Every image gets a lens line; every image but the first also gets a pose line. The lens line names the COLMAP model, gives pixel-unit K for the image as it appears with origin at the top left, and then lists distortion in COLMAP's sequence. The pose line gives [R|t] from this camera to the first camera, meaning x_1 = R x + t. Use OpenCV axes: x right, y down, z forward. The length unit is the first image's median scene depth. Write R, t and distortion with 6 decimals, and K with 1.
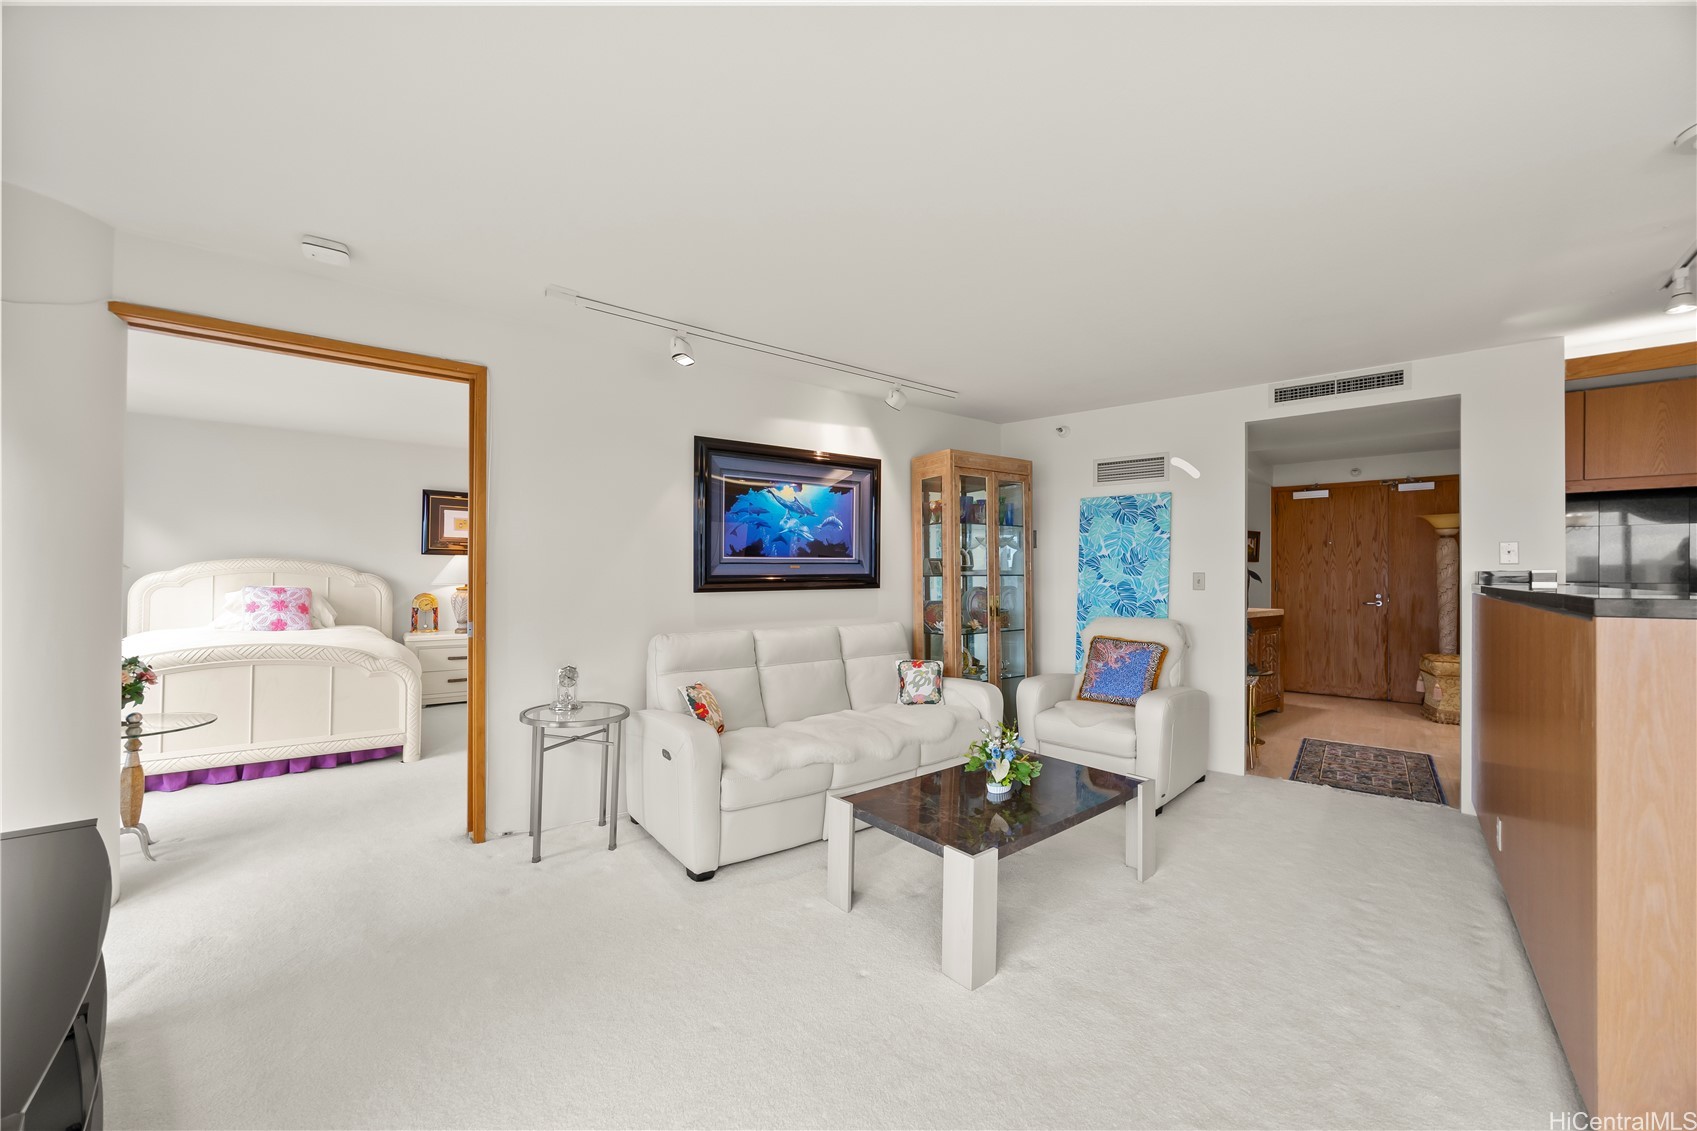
lens RADIAL K [[649.4, 0, 840.4], [0, 649.4, 570.7], [0, 0, 1]] dist [-0.003268, 0.000076]
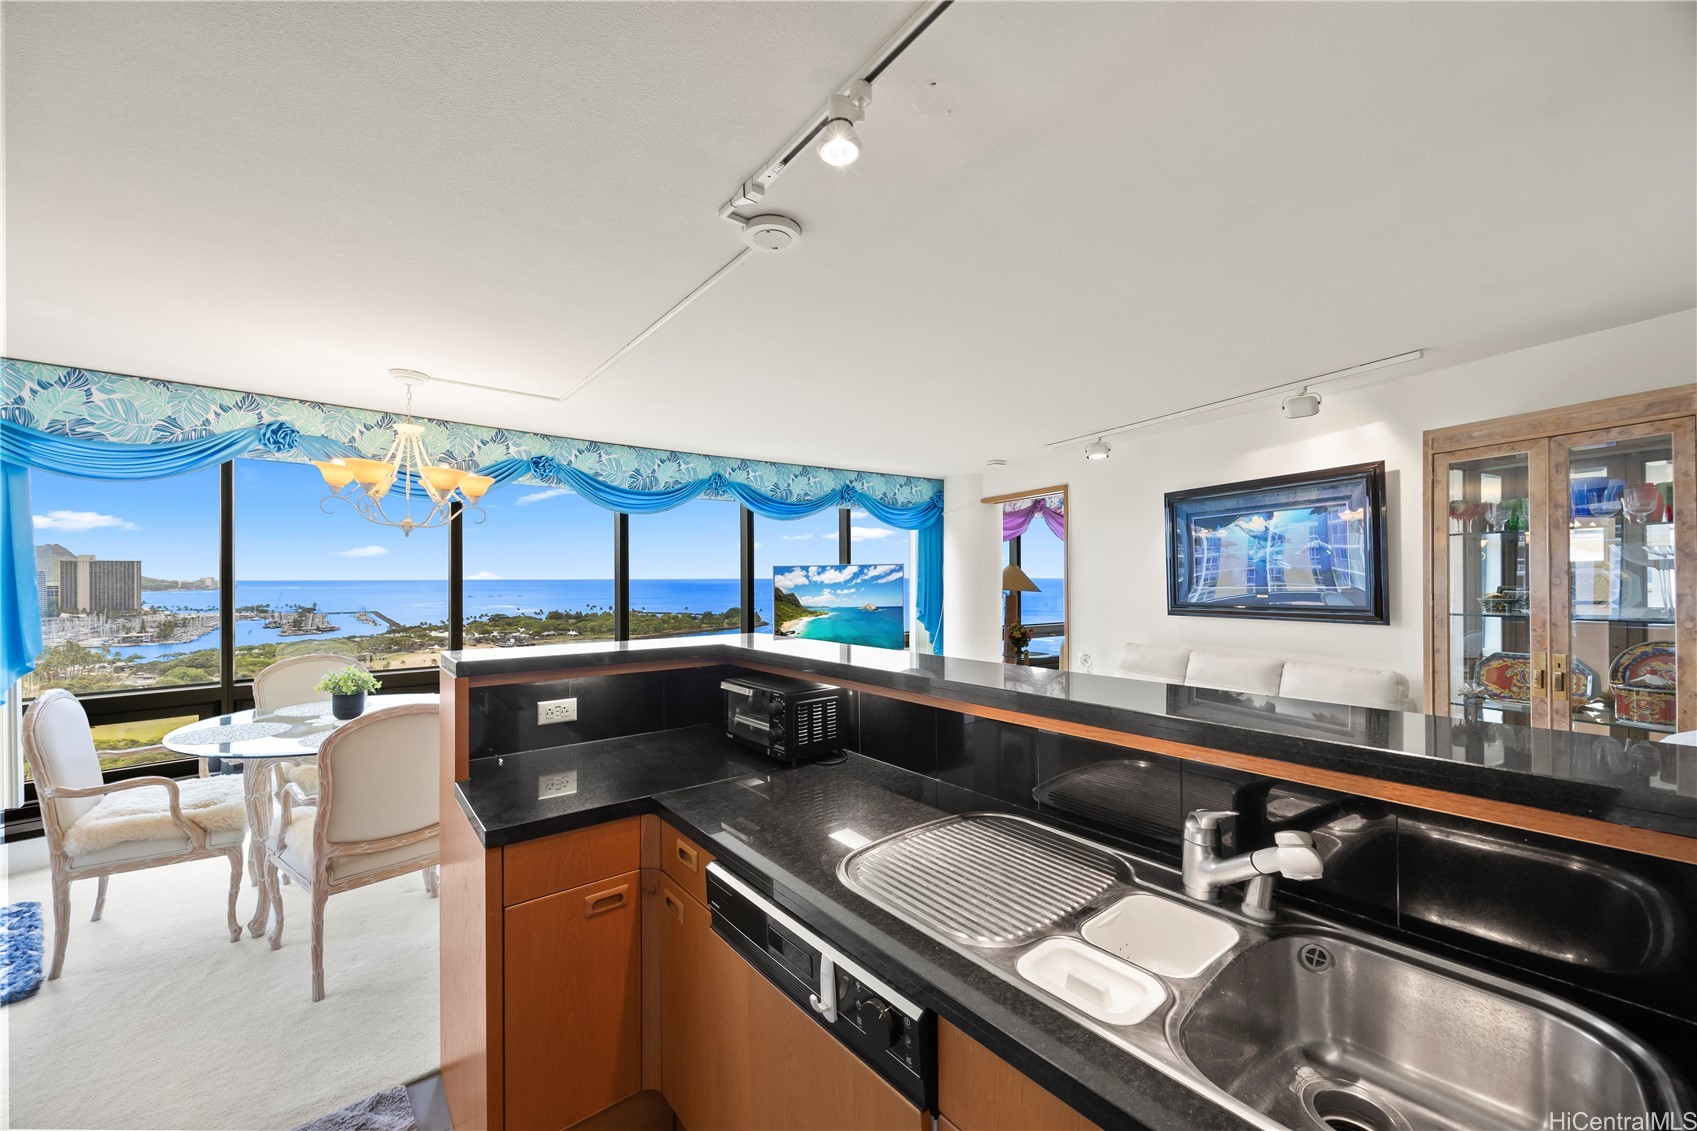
lens RADIAL K [[649.4, 0, 851.2], [0, 649.4, 574.4], [0, 0, 1]] dist [-0.003268, 0.000076]
pose [[-0.179382, -0.005855, -0.983762, 0.946961], [0.010046, 0.999919, -0.007783, -0.035594], [0.983728, -0.011279, -0.179309, 0.513127]]
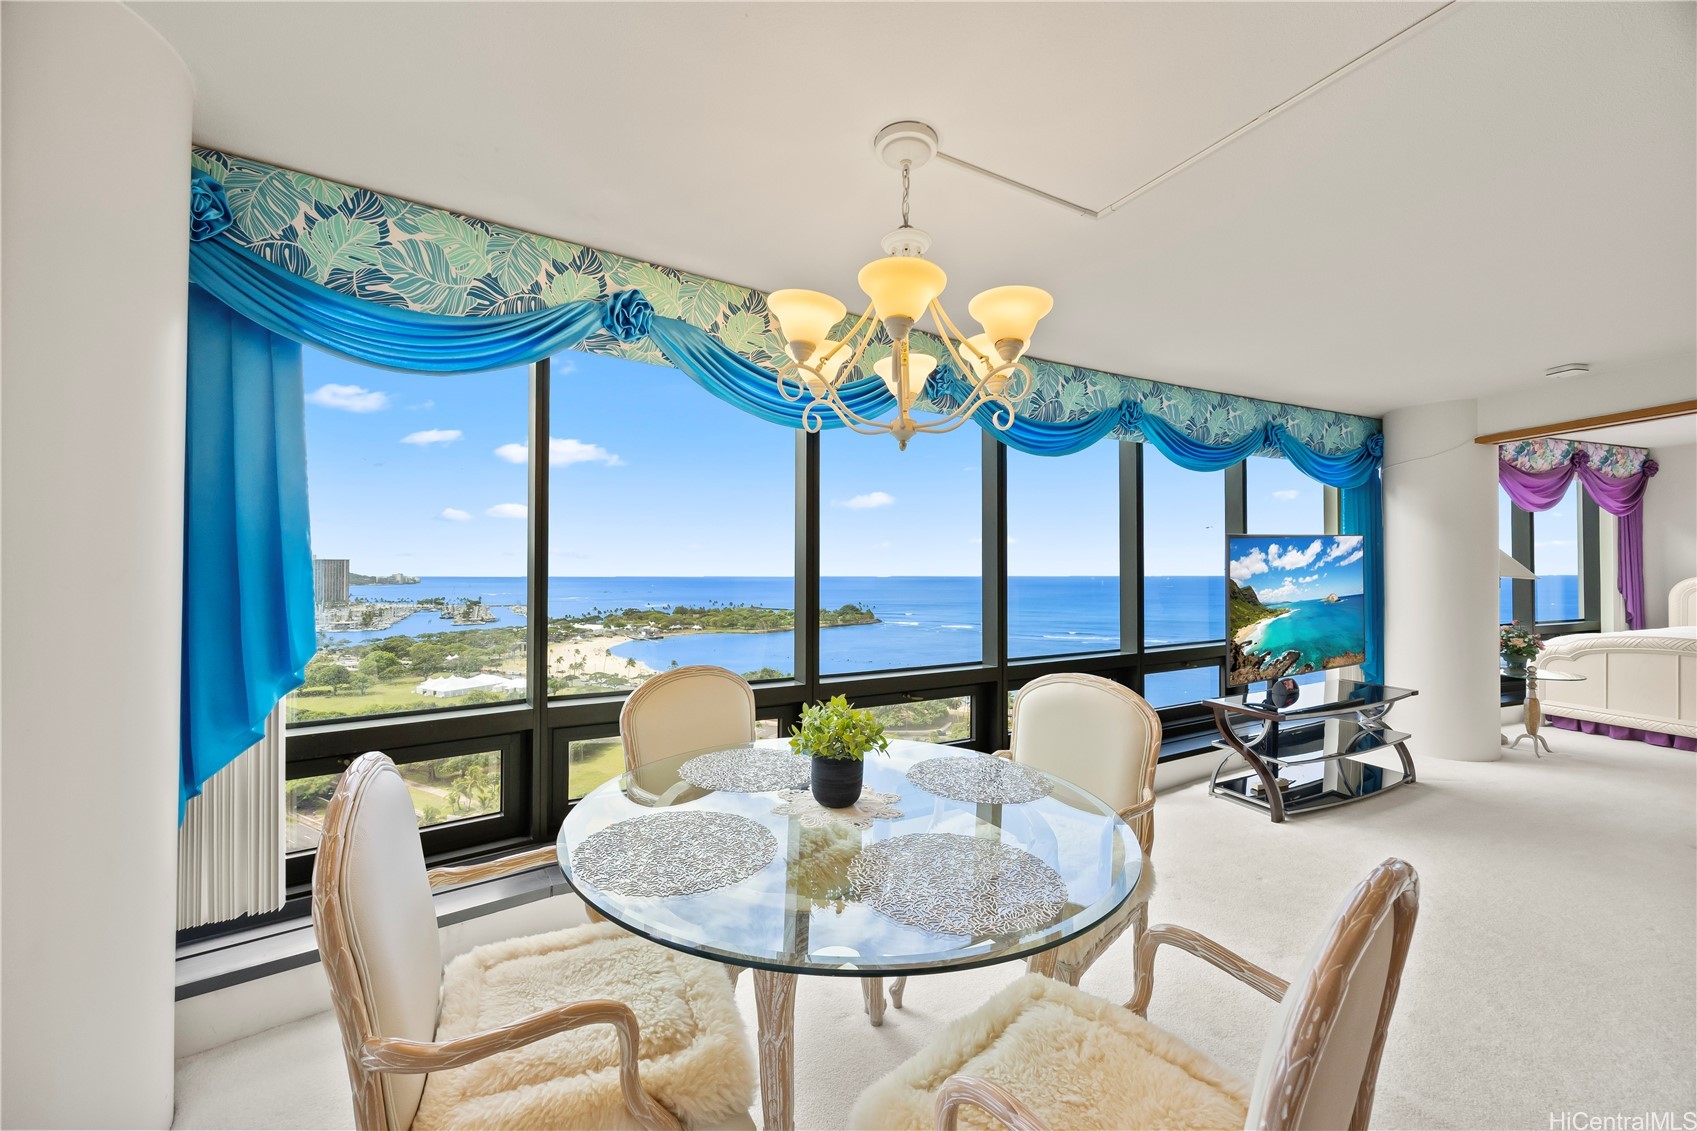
lens RADIAL K [[649.4, 0, 841.0], [0, 649.4, 562.9], [0, 0, 1]] dist [-0.003268, 0.000076]
pose [[-0.354420, -0.018597, -0.934901, 0.678618], [0.008190, 0.999702, -0.022991, -0.013737], [0.935050, -0.015805, -0.354162, -0.026655]]
